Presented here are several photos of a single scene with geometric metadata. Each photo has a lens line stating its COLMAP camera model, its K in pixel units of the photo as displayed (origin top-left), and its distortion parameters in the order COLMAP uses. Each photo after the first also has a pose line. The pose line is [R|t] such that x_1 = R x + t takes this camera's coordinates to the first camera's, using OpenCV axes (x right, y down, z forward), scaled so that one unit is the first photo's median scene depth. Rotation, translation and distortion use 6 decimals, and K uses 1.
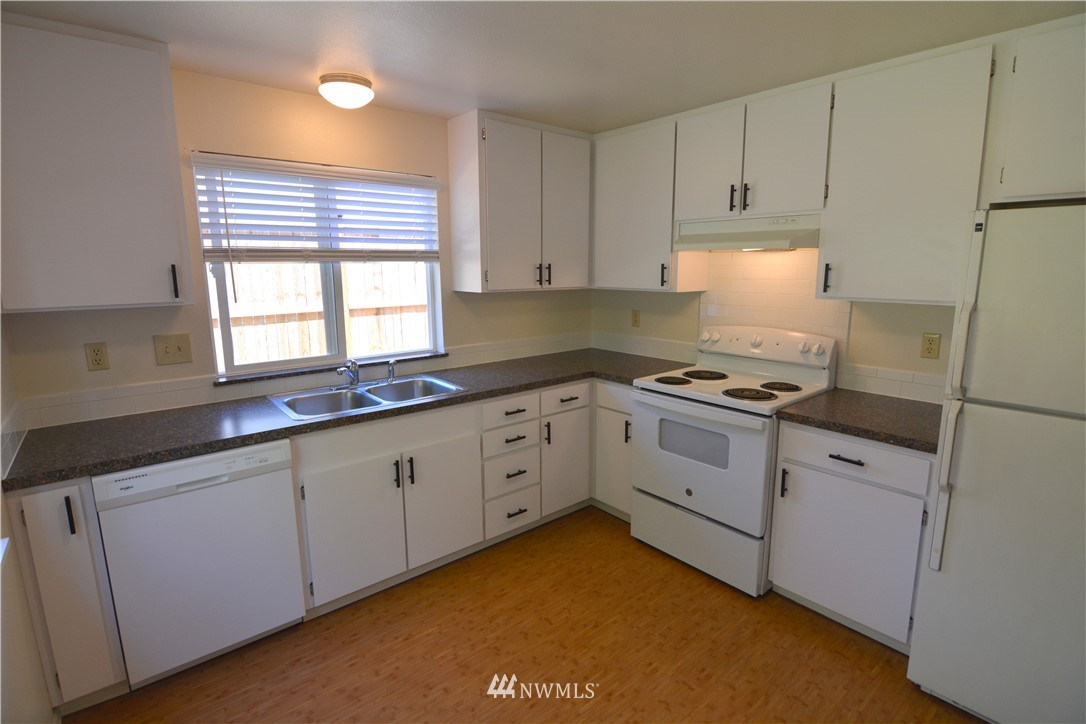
lens RADIAL K [[524.8, 0, 542.8], [0, 524.8, 360.2], [0, 0, 1]] dist [-0.003569, -0.005876]
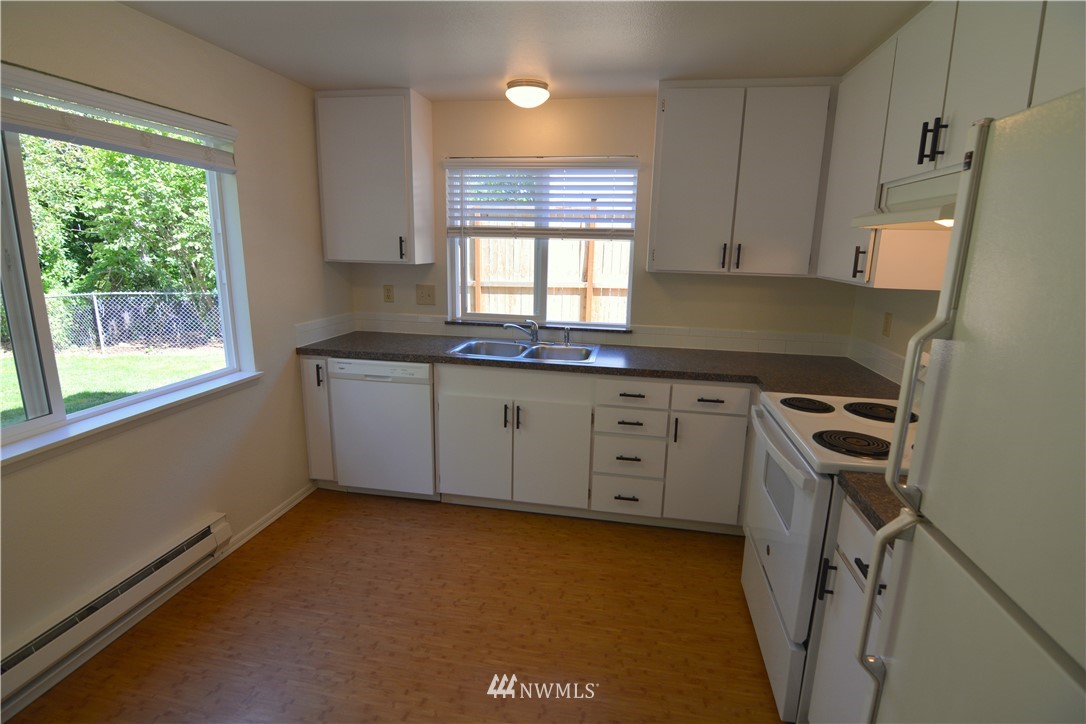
lens RADIAL K [[524.8, 0, 541.0], [0, 524.8, 357.9], [0, 0, 1]] dist [-0.003569, -0.005876]
pose [[0.635641, 0.182122, -0.750195, 0.591263], [-0.160099, 0.981746, 0.102683, -0.045143], [0.755201, 0.054836, 0.653195, 0.249425]]
